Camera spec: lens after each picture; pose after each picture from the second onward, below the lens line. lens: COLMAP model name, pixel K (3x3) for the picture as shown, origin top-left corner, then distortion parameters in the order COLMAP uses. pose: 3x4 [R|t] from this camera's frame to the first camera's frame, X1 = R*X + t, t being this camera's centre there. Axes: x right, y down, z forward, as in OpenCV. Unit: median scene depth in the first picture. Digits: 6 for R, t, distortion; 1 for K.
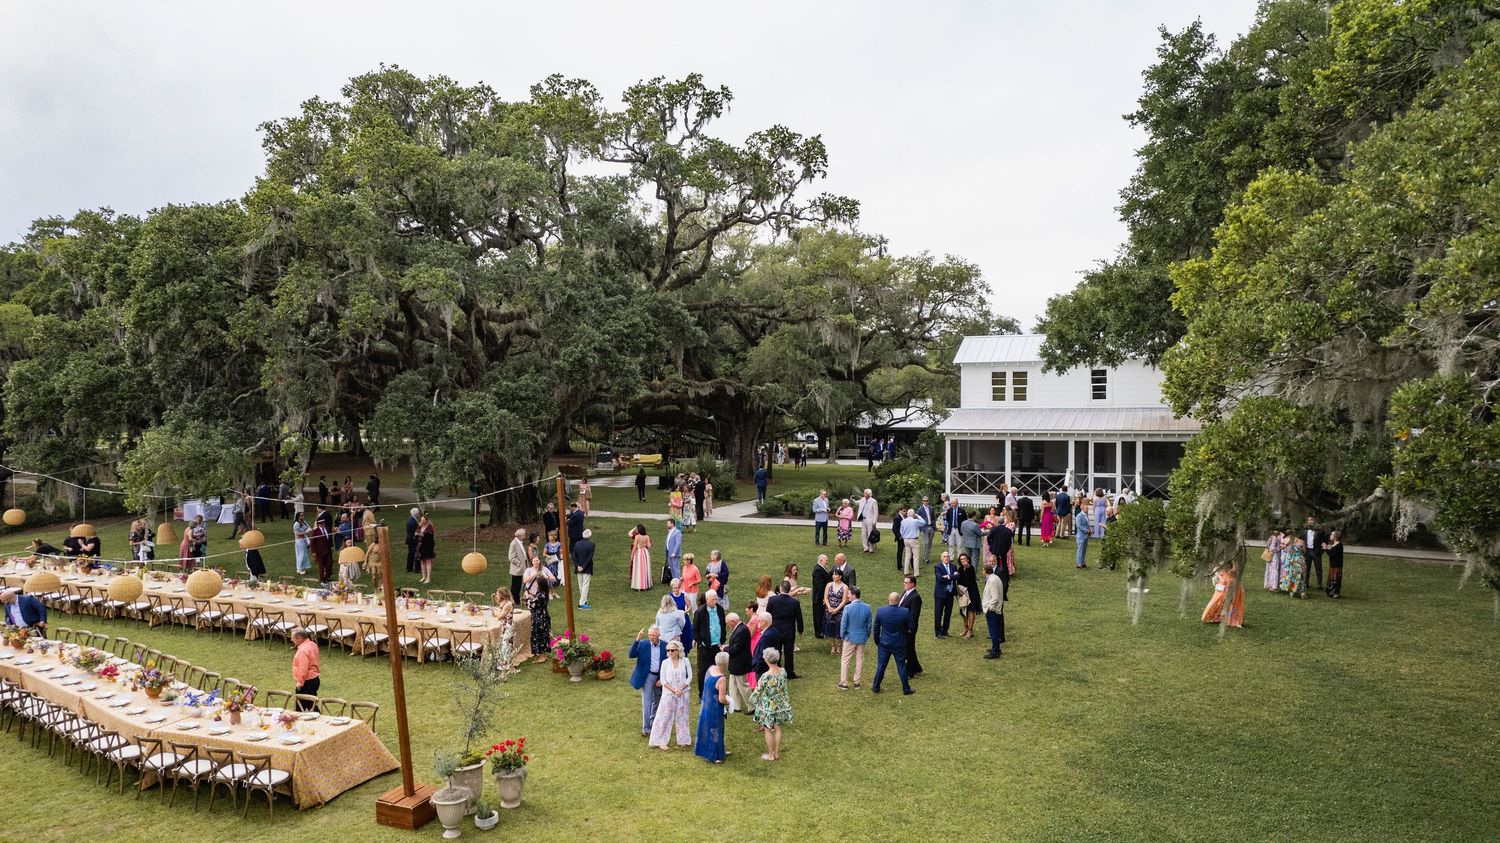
lens RADIAL K [[962.6, 0, 750.0], [0, 962.6, 421.5], [0, 0, 1]] dist [-0.069866, 0.057295]
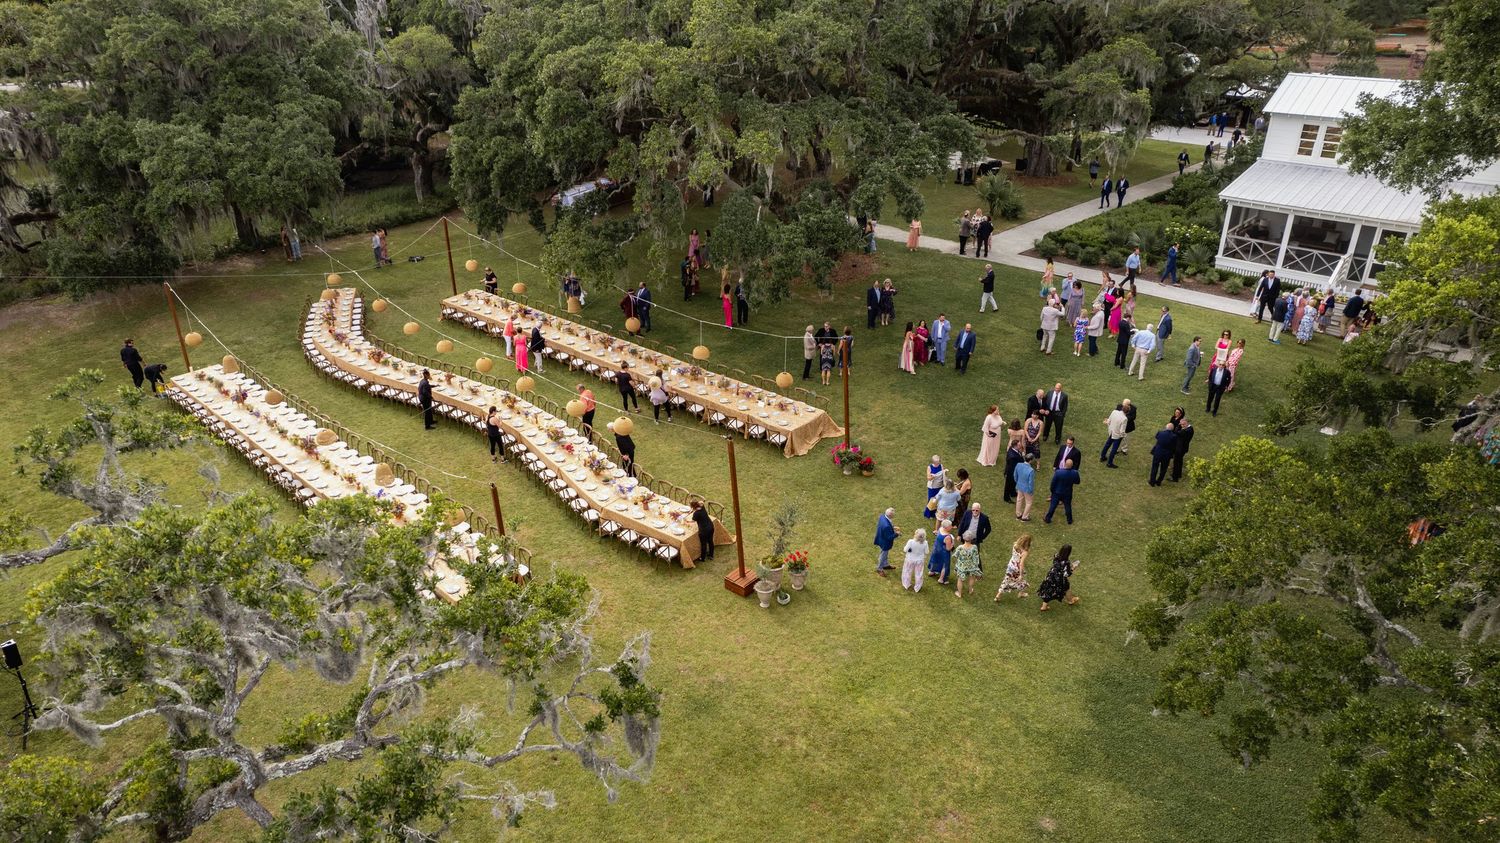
lens RADIAL K [[962.6, 0, 750.0], [0, 962.6, 421.5], [0, 0, 1]] dist [-0.069866, 0.057295]
pose [[0.949170, 0.145238, -0.279252, 0.075543], [-0.016574, 0.909013, 0.416438, -0.403566], [0.314326, -0.390642, 0.865215, -0.288475]]
